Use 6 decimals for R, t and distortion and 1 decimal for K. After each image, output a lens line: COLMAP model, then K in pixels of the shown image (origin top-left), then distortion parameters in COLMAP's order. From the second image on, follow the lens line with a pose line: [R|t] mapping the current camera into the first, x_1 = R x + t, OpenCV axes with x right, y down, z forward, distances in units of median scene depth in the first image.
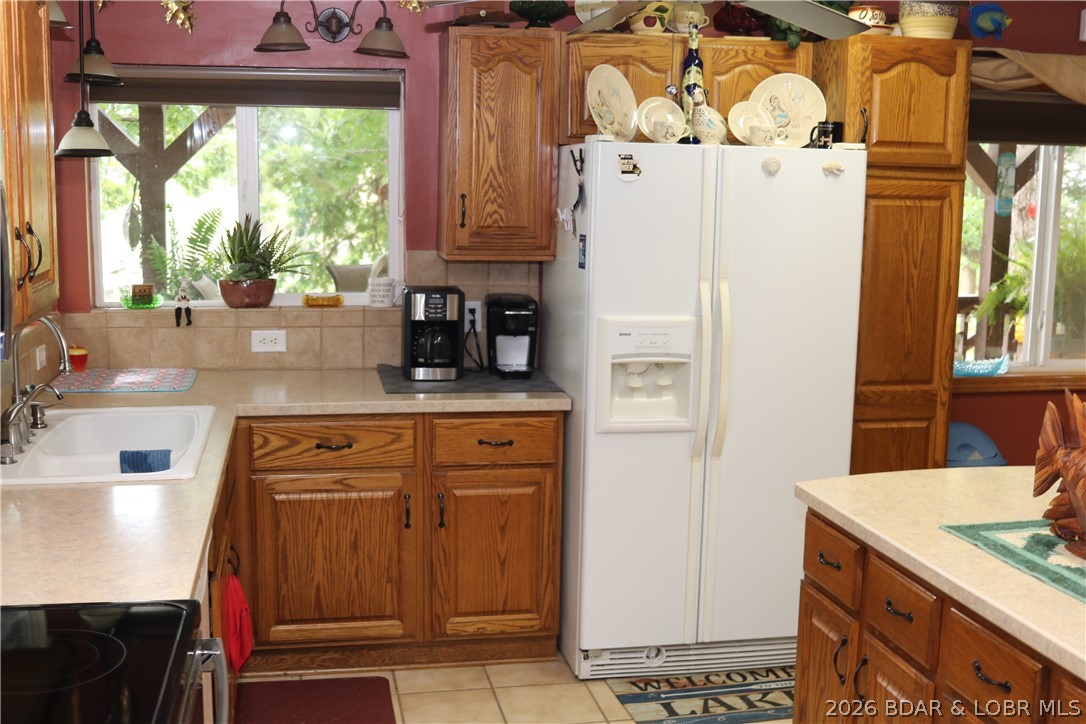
lens RADIAL K [[1208.6, 0, 543.0], [0, 1208.6, 362.0], [0, 0, 1]] dist [-0.125096, 0.123485]
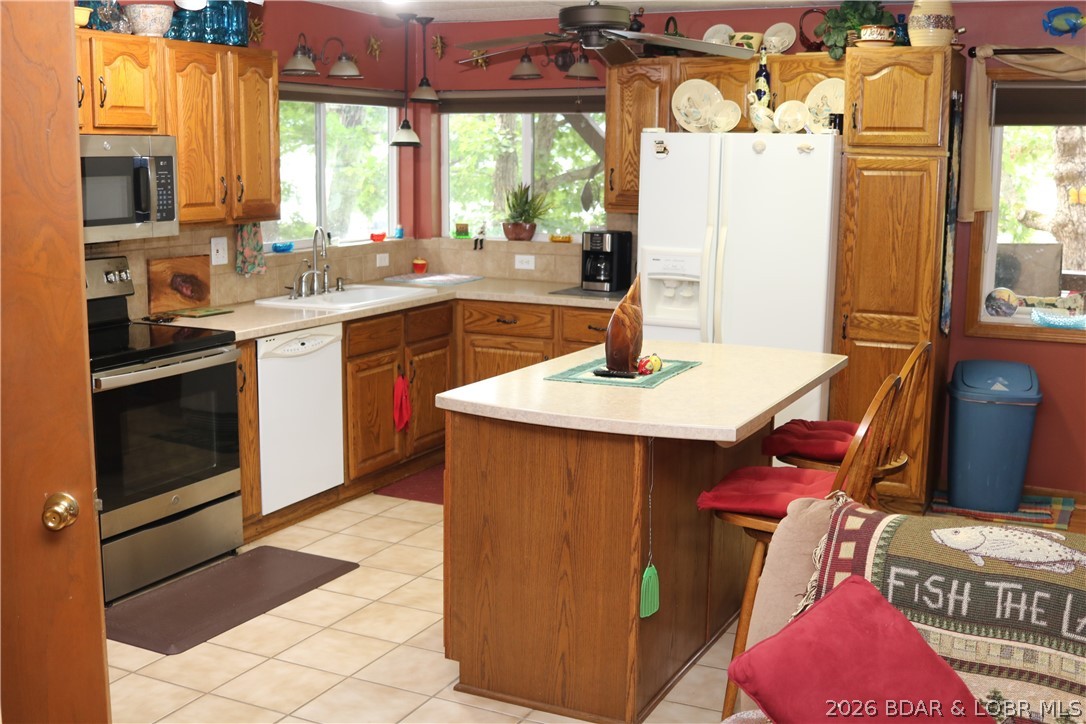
lens RADIAL K [[1208.6, 0, 543.0], [0, 1208.6, 362.0], [0, 0, 1]] dist [-0.125096, 0.123485]
pose [[0.793151, 0.091101, -0.602172, 0.802251], [-0.088886, 0.995477, 0.033528, 0.061170], [0.602504, 0.026932, 0.797662, -0.262844]]
